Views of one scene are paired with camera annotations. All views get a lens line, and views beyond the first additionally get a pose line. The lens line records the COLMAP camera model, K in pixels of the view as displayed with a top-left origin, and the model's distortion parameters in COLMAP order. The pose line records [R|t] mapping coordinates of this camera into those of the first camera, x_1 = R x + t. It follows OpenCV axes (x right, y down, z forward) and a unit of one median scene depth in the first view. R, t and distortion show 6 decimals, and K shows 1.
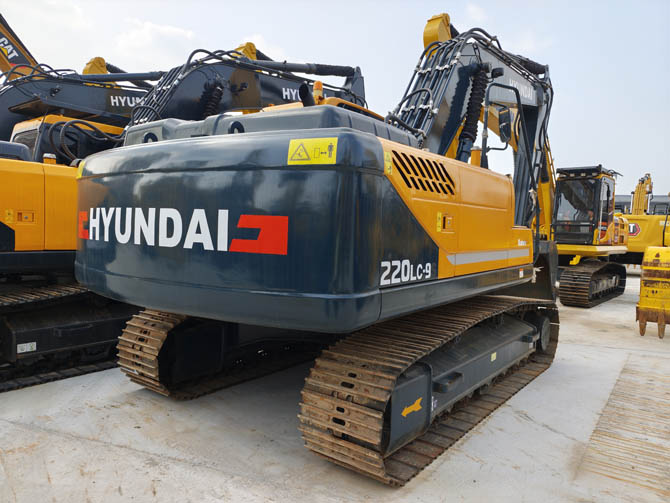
lens RADIAL K [[494.3, 0, 335.0], [0, 494.3, 251.5], [0, 0, 1]] dist [-0.007010, -0.000949]
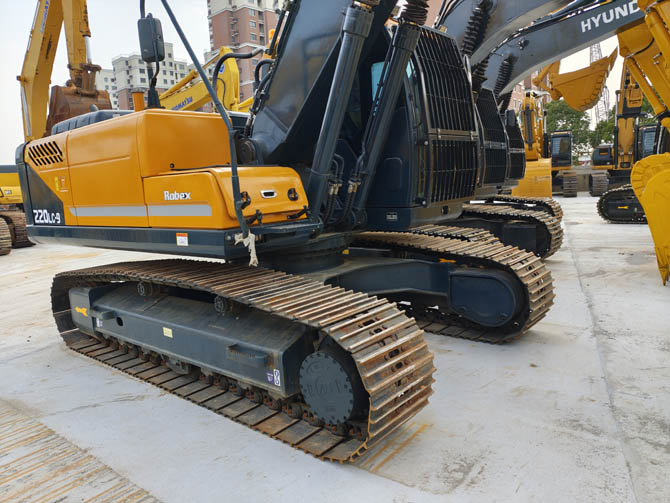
lens RADIAL K [[488.1, 0, 335.0], [0, 488.1, 251.5], [0, 0, 1]] dist [0.007558, 0.002320]
pose [[-0.062836, 0.120527, -0.990719, 1.543422], [0.006282, 0.992709, 0.120371, -0.032022], [0.998004, 0.001340, -0.063135, 1.850892]]
